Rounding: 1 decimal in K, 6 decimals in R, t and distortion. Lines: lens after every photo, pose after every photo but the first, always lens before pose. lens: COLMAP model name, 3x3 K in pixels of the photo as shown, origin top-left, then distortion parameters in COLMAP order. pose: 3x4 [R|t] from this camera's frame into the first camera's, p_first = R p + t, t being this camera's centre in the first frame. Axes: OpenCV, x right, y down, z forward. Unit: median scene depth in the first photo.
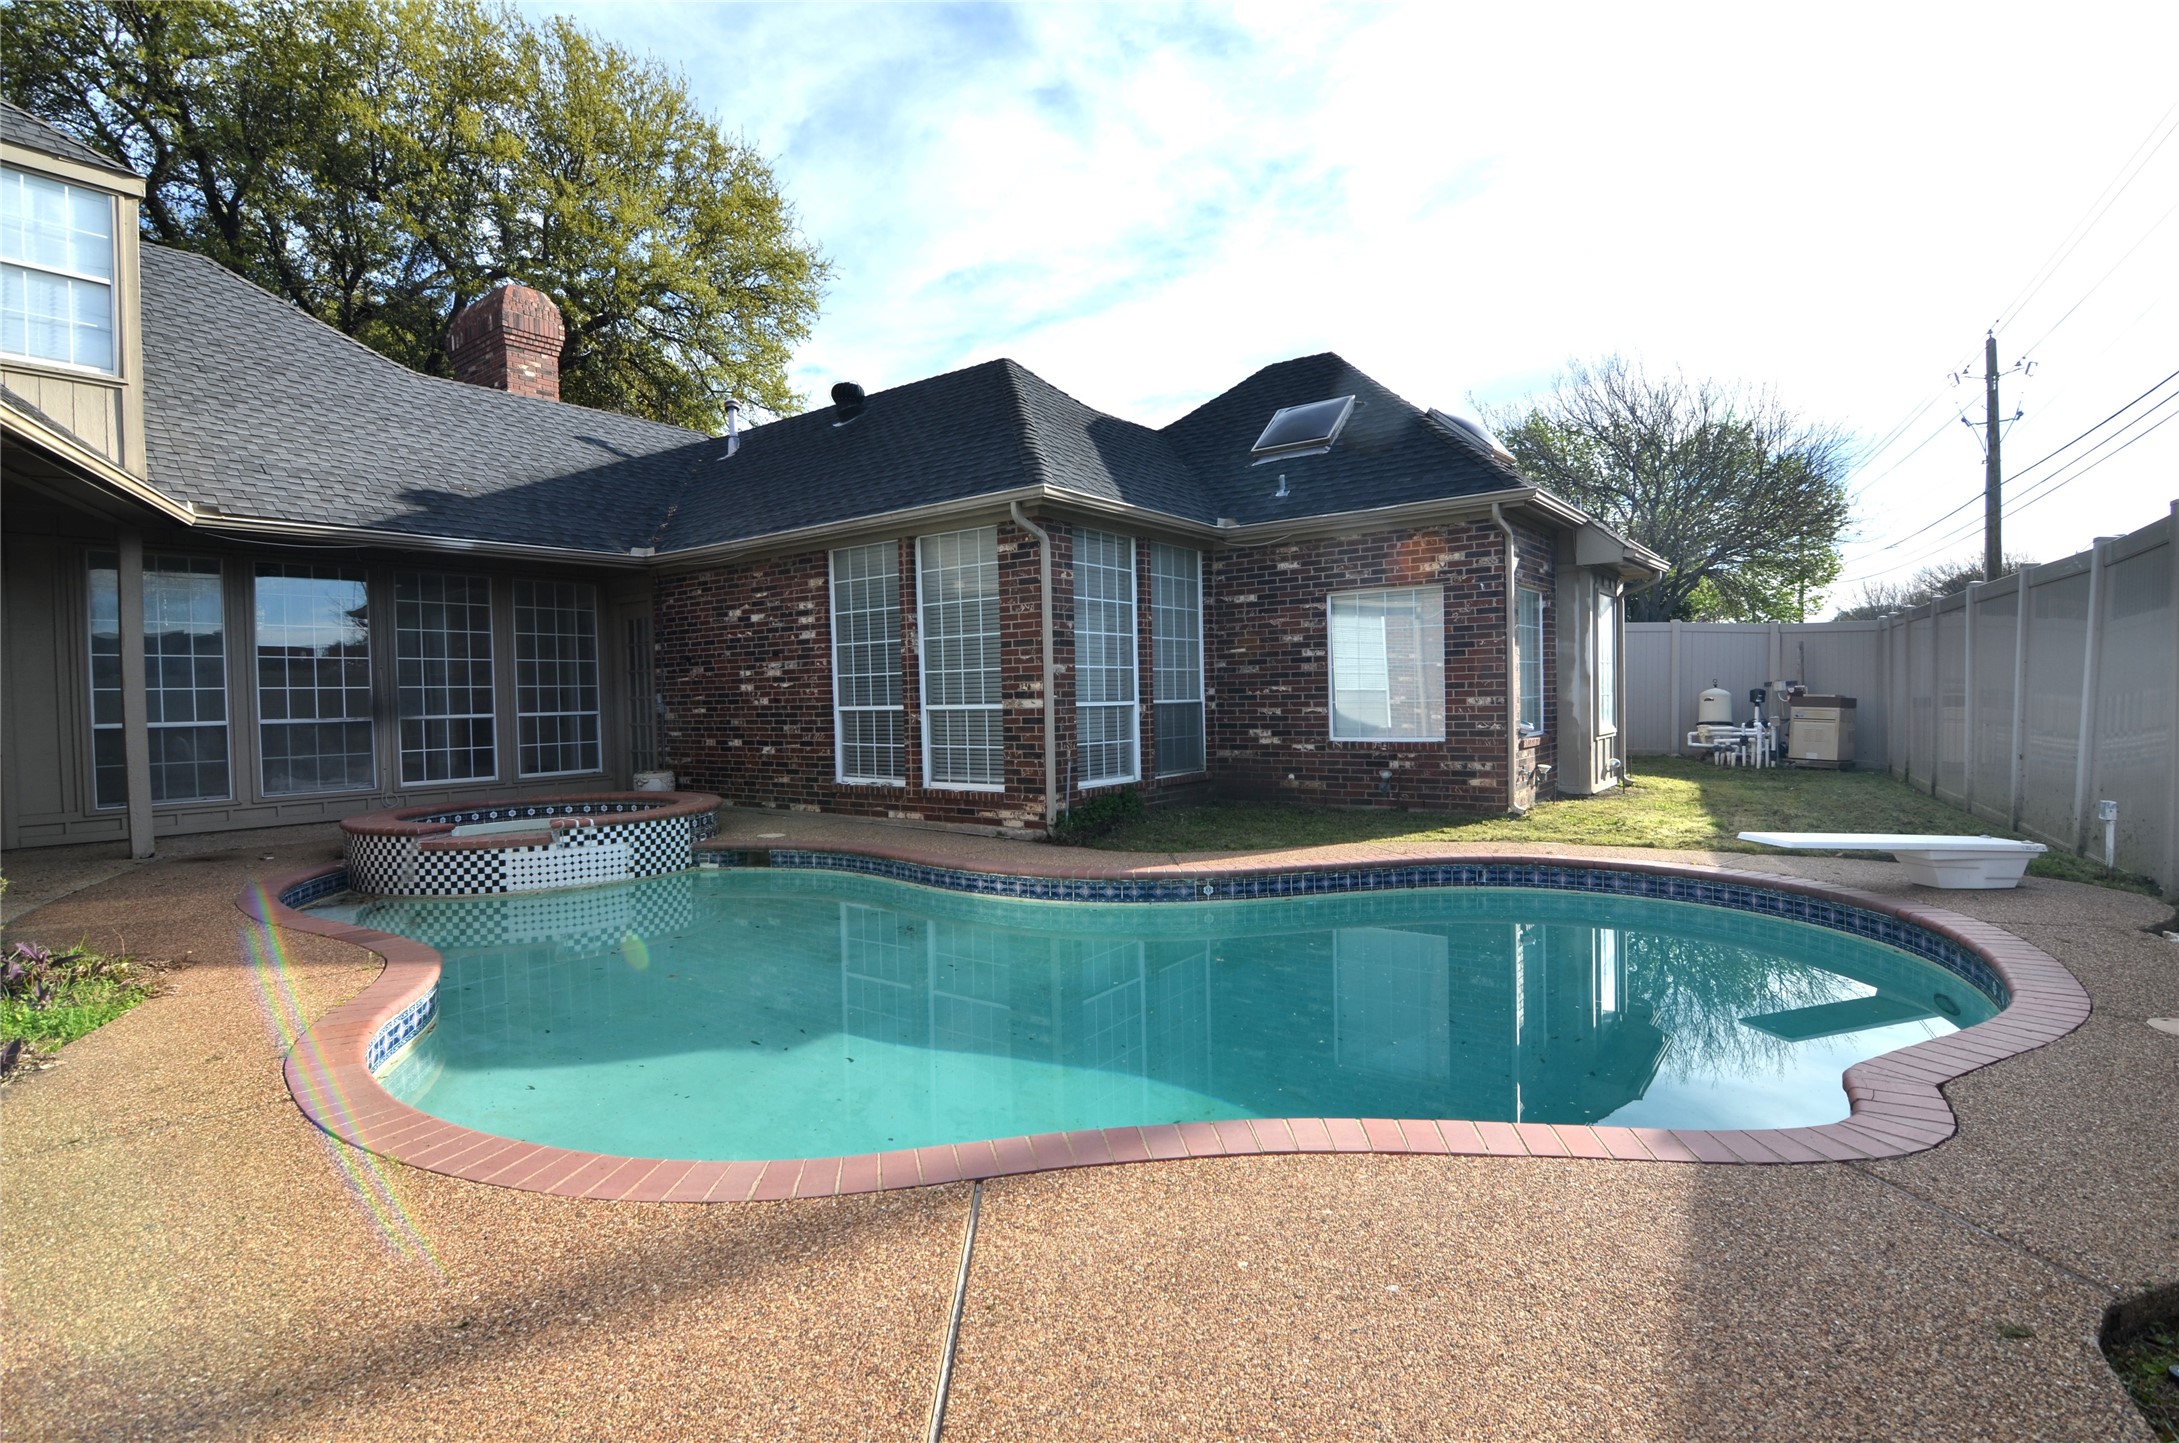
lens RADIAL K [[1043.6, 0, 1089.3], [0, 1043.6, 725.1], [0, 0, 1]] dist [-0.001305, -0.014400]
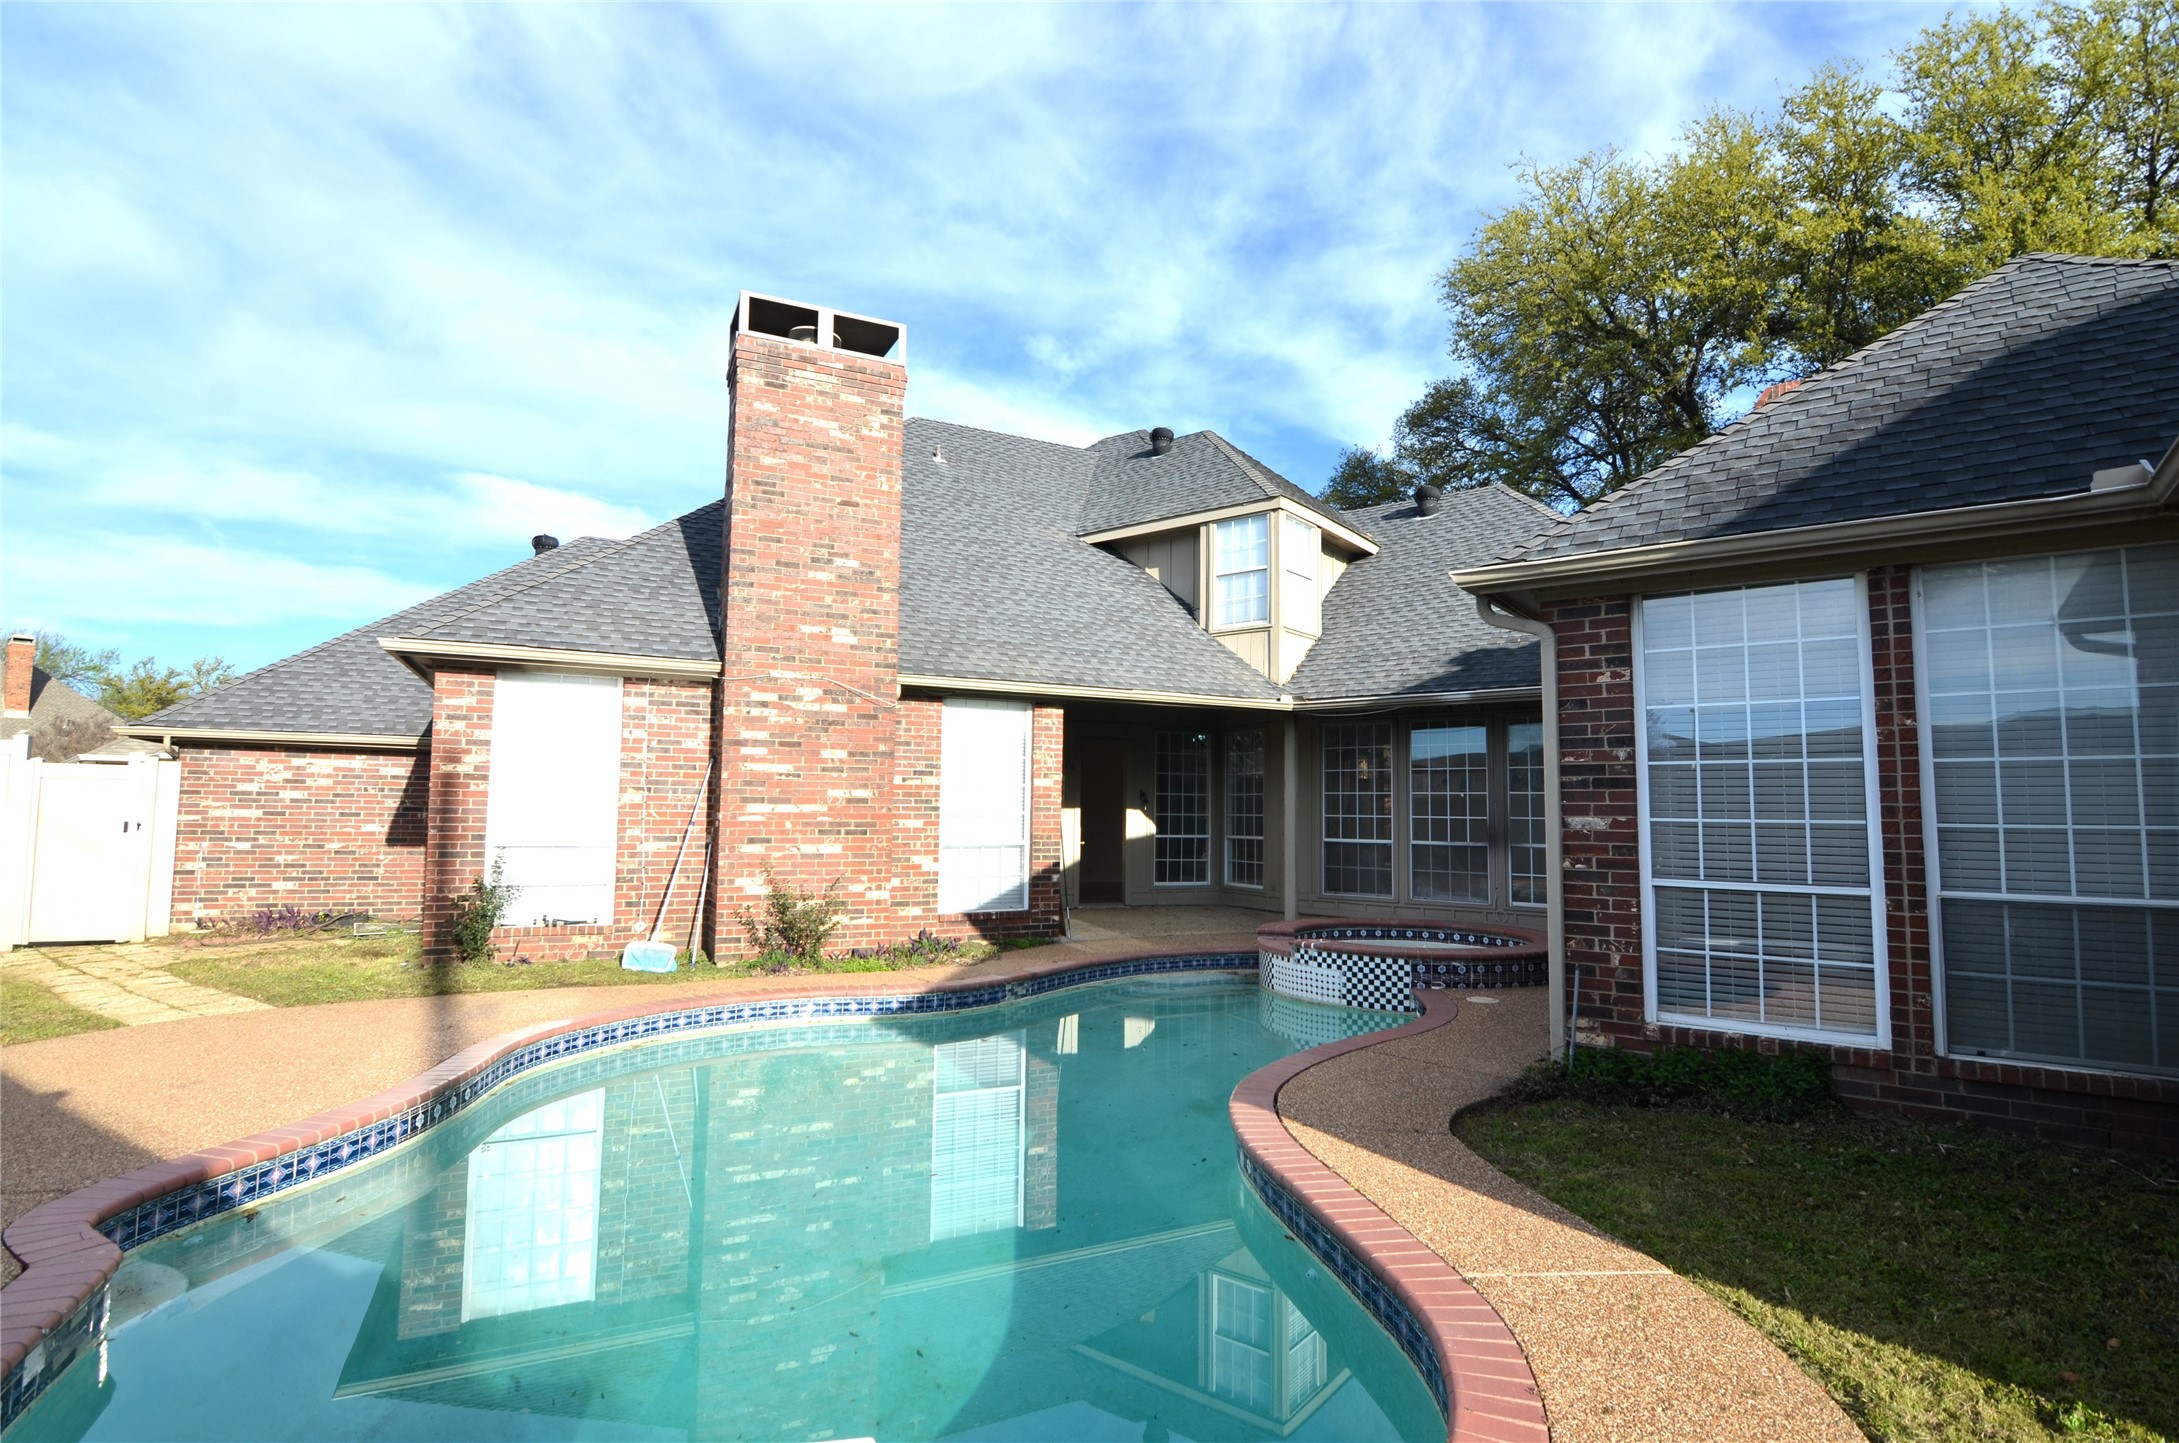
lens RADIAL K [[1043.6, 0, 1089.3], [0, 1043.6, 725.1], [0, 0, 1]] dist [-0.001305, -0.014400]
pose [[-0.020896, -0.061560, -0.997885, 0.637800], [-0.041351, 0.997302, -0.060658, -0.063658], [0.998926, 0.039996, -0.023386, 0.713065]]
